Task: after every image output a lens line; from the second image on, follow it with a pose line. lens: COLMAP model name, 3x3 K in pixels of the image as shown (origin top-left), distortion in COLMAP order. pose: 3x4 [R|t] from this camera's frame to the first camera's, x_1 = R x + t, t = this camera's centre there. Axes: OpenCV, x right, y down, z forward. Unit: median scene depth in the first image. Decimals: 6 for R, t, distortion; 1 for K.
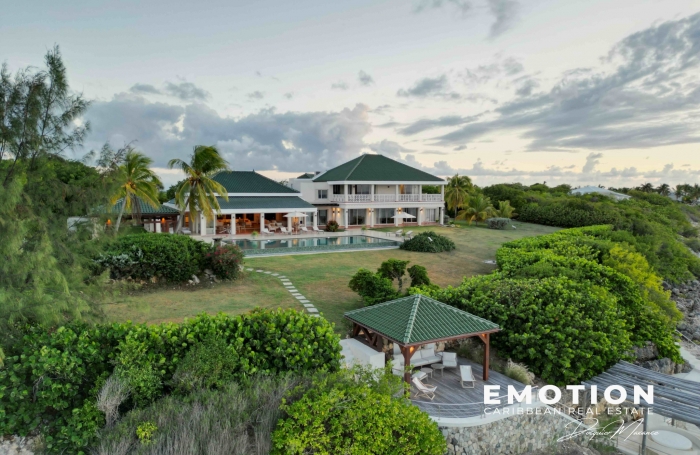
lens RADIAL K [[487.6, 0, 349.1], [0, 487.6, 220.9], [0, 0, 1]] dist [0.071539, -0.075534]
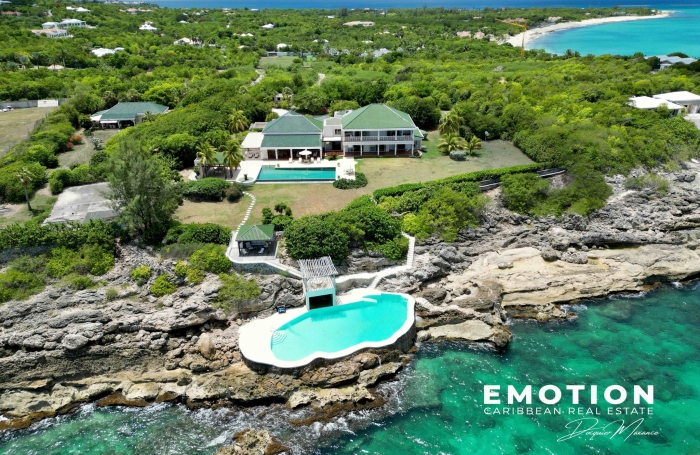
lens RADIAL K [[490.4, 0, 348.8], [0, 490.4, 221.0], [0, 0, 1]] dist [0.065935, -0.066017]
pose [[0.895582, 0.173883, -0.409509, 1.574828], [-0.017311, 0.933382, 0.358467, -0.812970], [0.444560, -0.313948, 0.838930, -1.115277]]
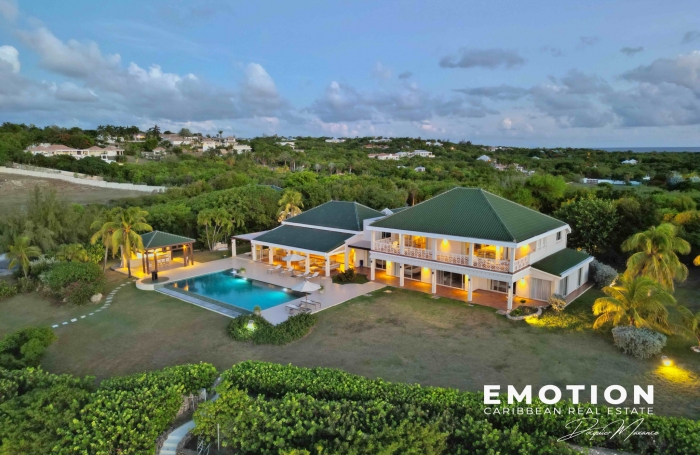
lens RADIAL K [[490.4, 0, 348.8], [0, 490.4, 221.0], [0, 0, 1]] dist [0.065935, -0.066017]
pose [[0.365621, 0.123680, -0.922510, 1.544244], [-0.049530, 0.992313, 0.113409, -0.377873], [0.929445, 0.004227, 0.368936, 1.304104]]
